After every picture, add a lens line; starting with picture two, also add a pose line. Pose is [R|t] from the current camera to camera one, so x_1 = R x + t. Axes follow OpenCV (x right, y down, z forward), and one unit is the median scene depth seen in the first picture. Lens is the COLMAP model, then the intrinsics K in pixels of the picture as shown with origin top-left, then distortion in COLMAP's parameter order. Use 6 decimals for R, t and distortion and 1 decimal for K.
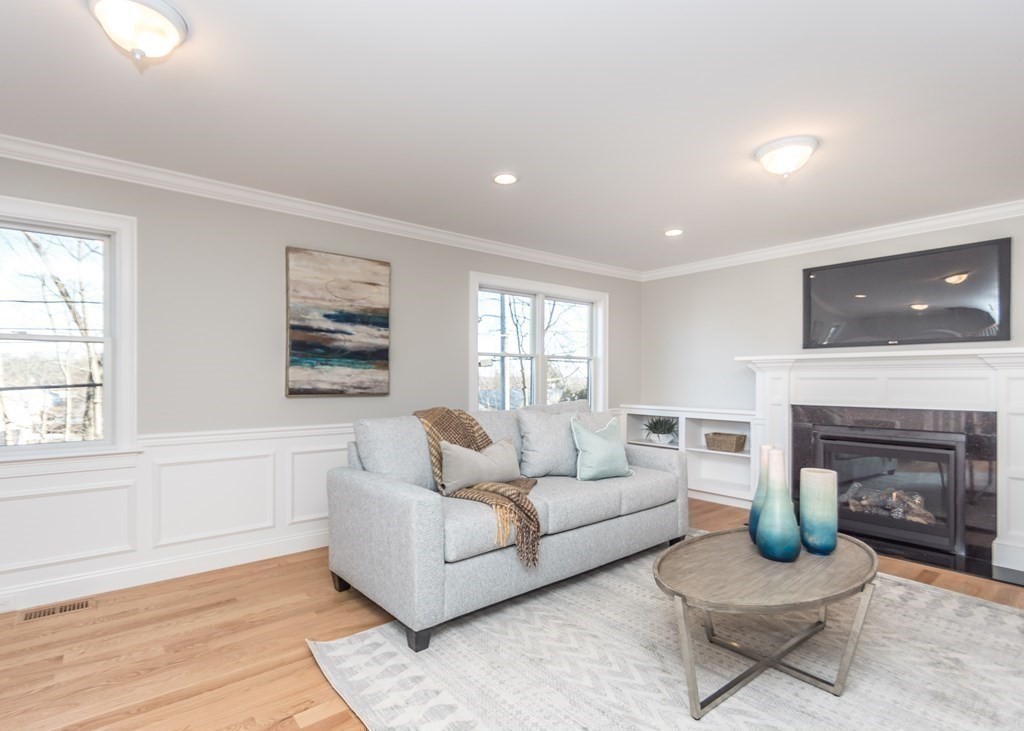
lens RADIAL K [[508.8, 0, 474.9], [0, 508.8, 379.0], [0, 0, 1]] dist [0.003222, -0.000062]
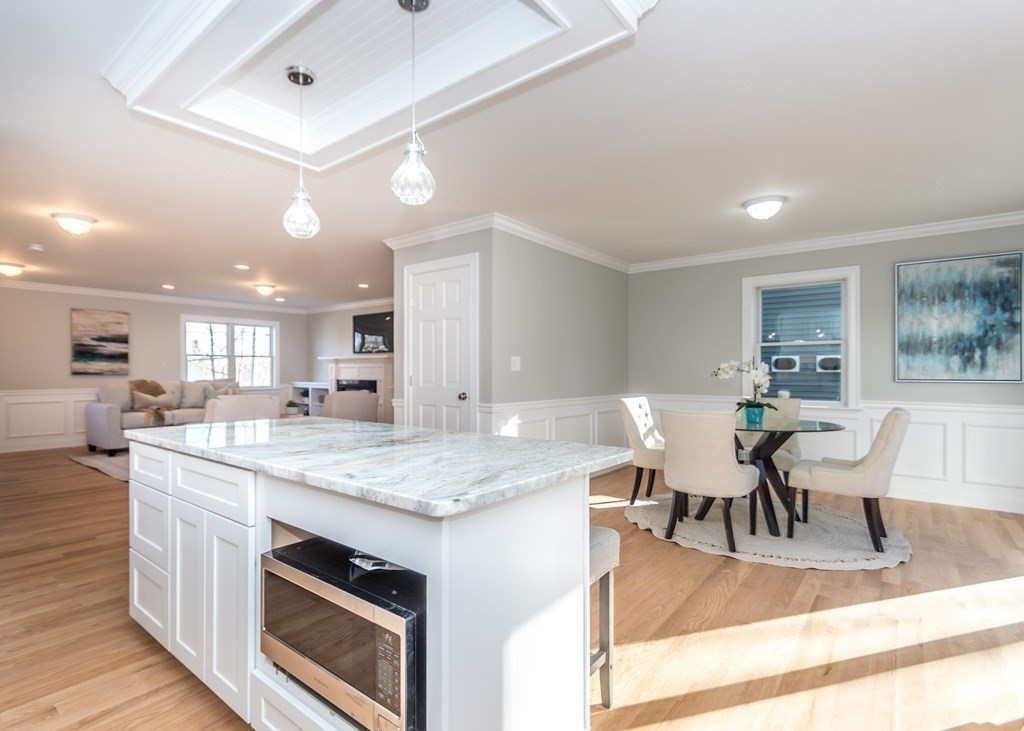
lens RADIAL K [[545.9, 0, 474.1], [0, 545.9, 367.4], [0, 0, 1]] dist [-0.002559, -0.000658]
pose [[0.979601, 0.000035, 0.200952, 0.852128], [0.000984, 0.999987, -0.004971, 0.012725], [-0.200950, 0.005067, 0.979588, -1.643445]]
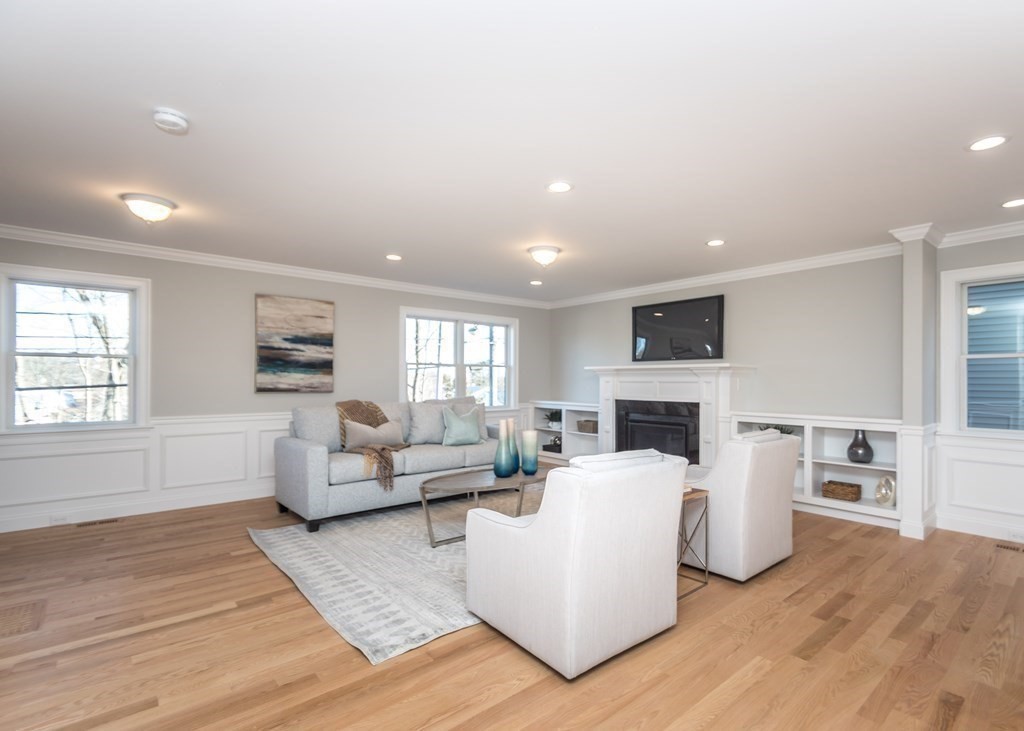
lens RADIAL K [[503.0, 0, 548.2], [0, 503.0, 378.1], [0, 0, 1]] dist [0.001662, -0.000013]
pose [[0.997360, 0.003189, 0.072548, 0.373616], [-0.002850, 0.999985, -0.004780, -0.004914], [-0.072562, 0.004561, 0.997353, -0.531832]]
